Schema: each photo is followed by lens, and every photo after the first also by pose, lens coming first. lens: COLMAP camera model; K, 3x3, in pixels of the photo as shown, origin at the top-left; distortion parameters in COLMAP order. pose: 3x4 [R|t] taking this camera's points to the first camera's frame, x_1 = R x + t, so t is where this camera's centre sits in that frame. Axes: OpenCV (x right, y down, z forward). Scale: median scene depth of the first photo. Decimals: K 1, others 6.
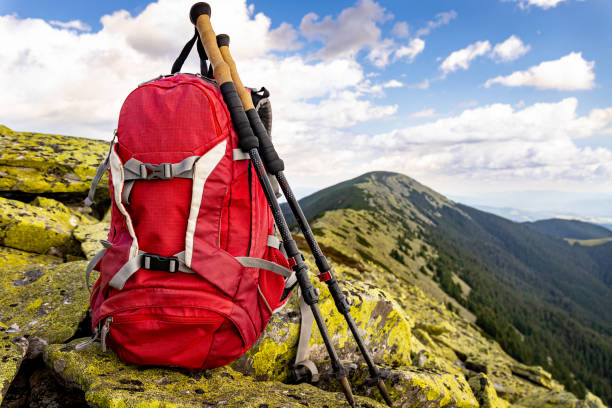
lens RADIAL K [[421.1, 0, 296.8], [0, 421.1, 190.7], [0, 0, 1]] dist [0.004345, 0.011161]
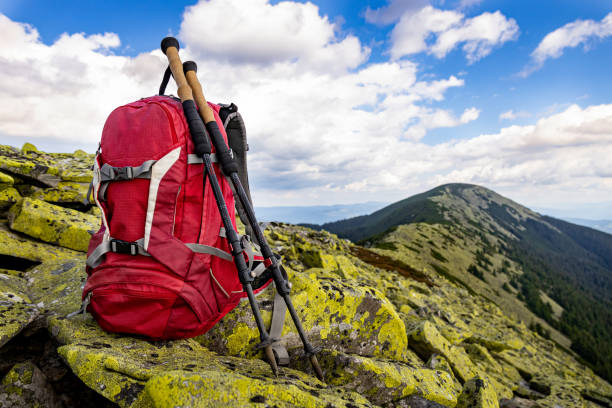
lens RADIAL K [[406.0, 0, 287.4], [0, 406.0, 182.6], [0, 0, 1]] dist [0.004241, 0.011336]
pose [[0.980900, -0.026444, -0.192707, 0.208481], [0.015480, 0.998186, -0.058181, 0.032349], [0.193896, 0.054087, 0.979530, -0.046954]]
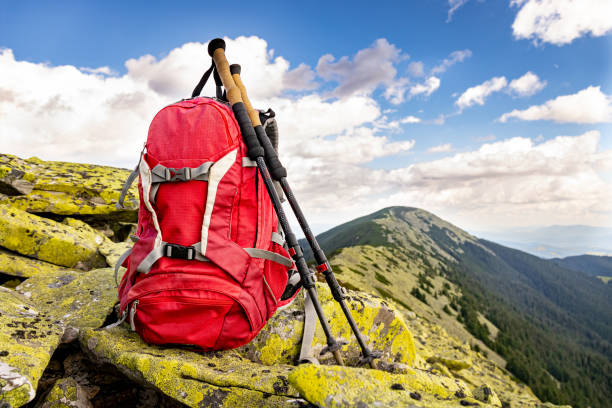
lens RADIAL K [[421.1, 0, 291.9], [0, 421.1, 180.8], [0, 0, 1]] dist [0.004345, 0.011161]
pose [[0.998662, -0.008678, -0.050987, 0.028296], [0.003117, 0.994130, -0.108147, 0.056908], [0.051626, 0.107844, 0.992827, -0.098406]]
